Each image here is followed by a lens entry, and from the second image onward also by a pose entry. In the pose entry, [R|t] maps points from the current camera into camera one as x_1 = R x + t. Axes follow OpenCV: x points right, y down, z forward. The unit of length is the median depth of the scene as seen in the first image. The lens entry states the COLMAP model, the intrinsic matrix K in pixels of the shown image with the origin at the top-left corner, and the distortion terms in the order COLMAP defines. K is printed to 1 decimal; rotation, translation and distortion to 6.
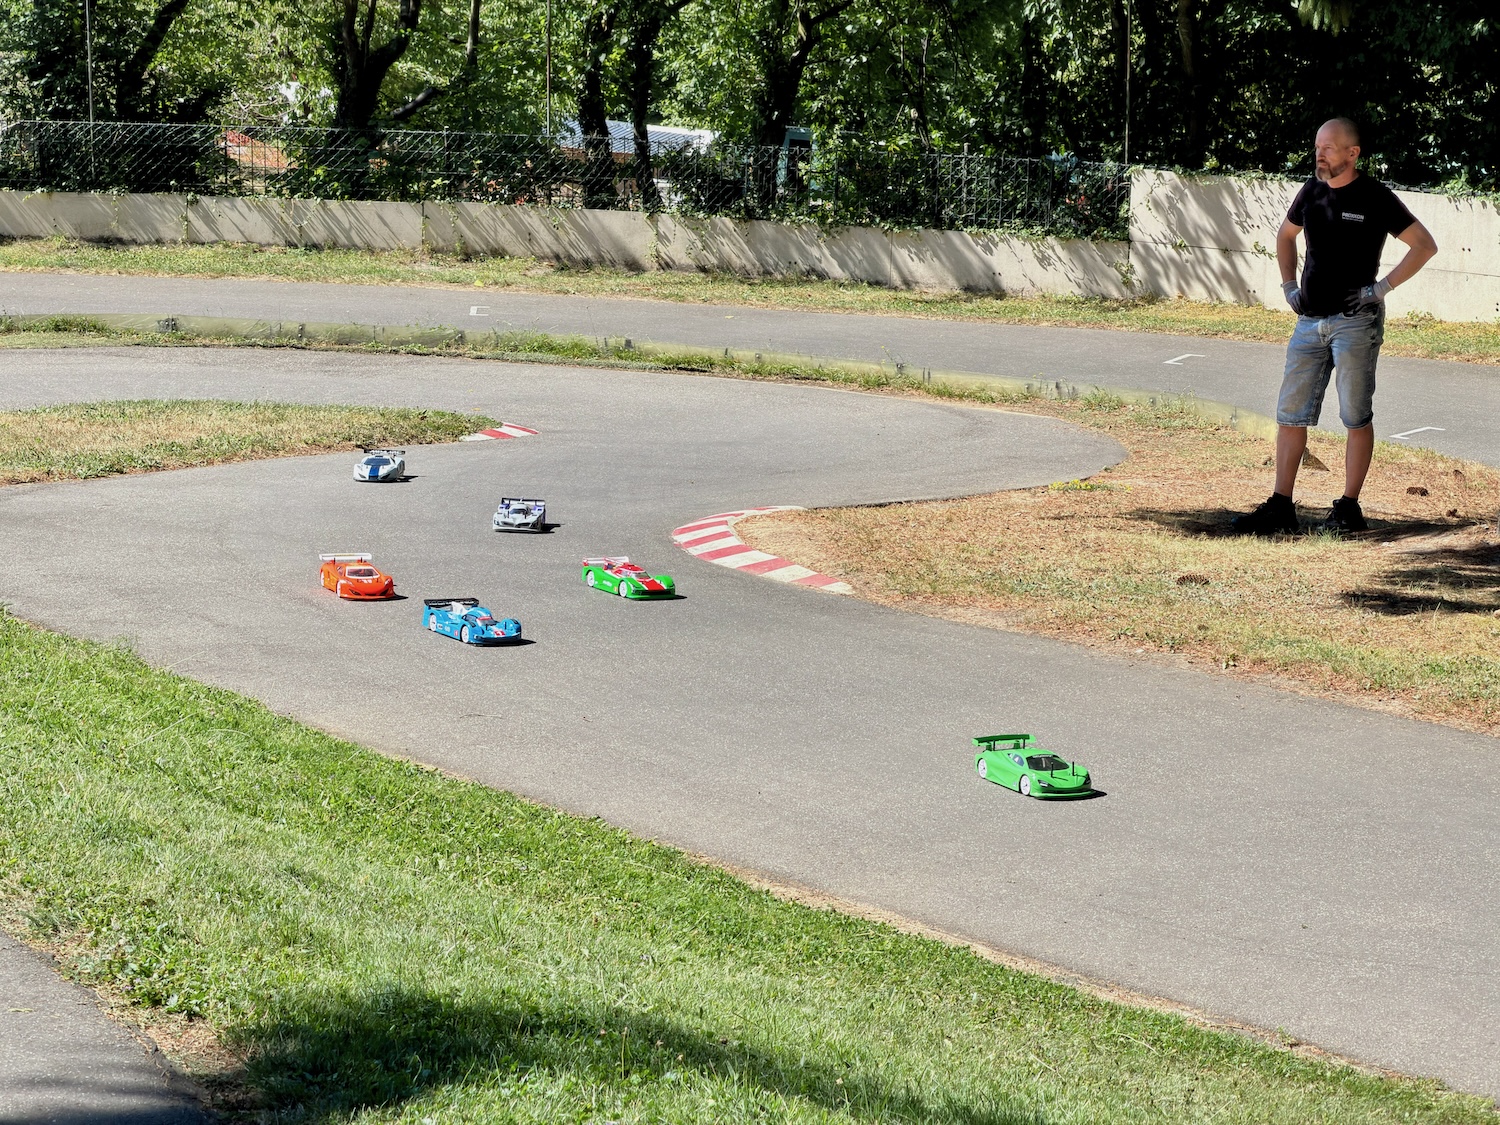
lens RADIAL K [[4918.7, 0, 750.0], [0, 4918.7, 562.5], [0, 0, 1]] dist [0.138075, -0.305615]
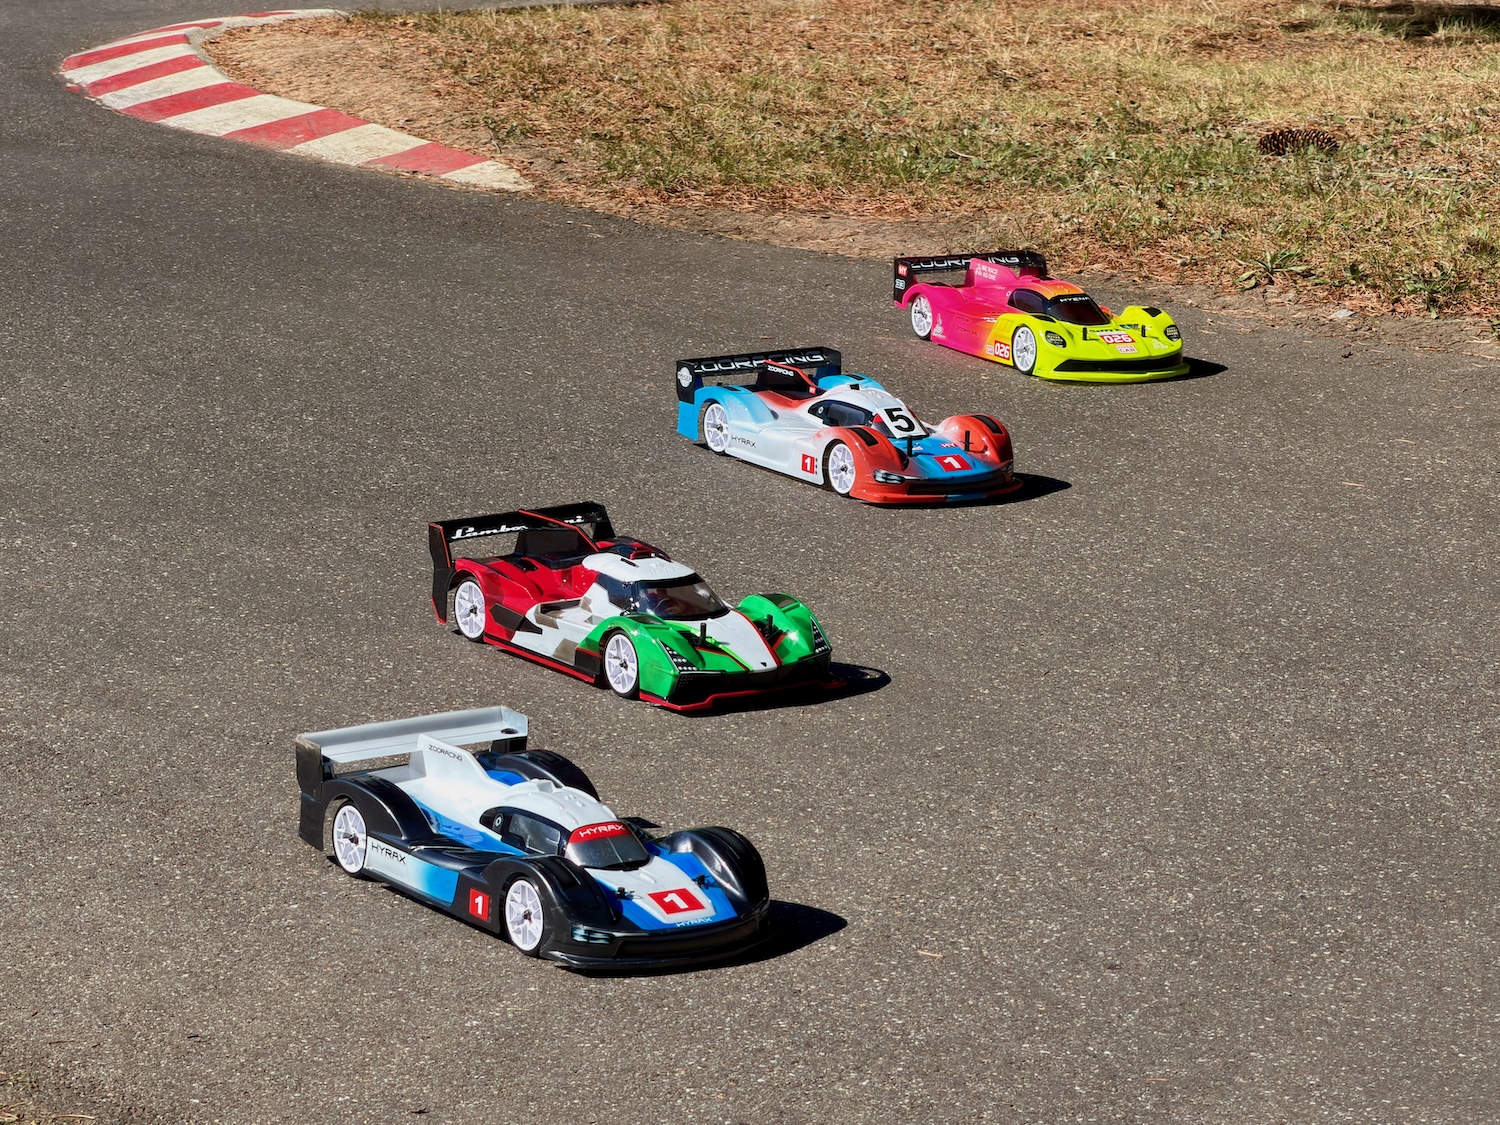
lens RADIAL K [[5359.1, 0, 750.0], [0, 5359.1, 562.5], [0, 0, 1]] dist [0.081042, 0.396258]
pose [[0.992900, -0.031117, 0.114811, -0.011933], [0.023458, 0.997445, 0.067470, 0.007589], [-0.116617, -0.064298, 0.991093, 0.554862]]
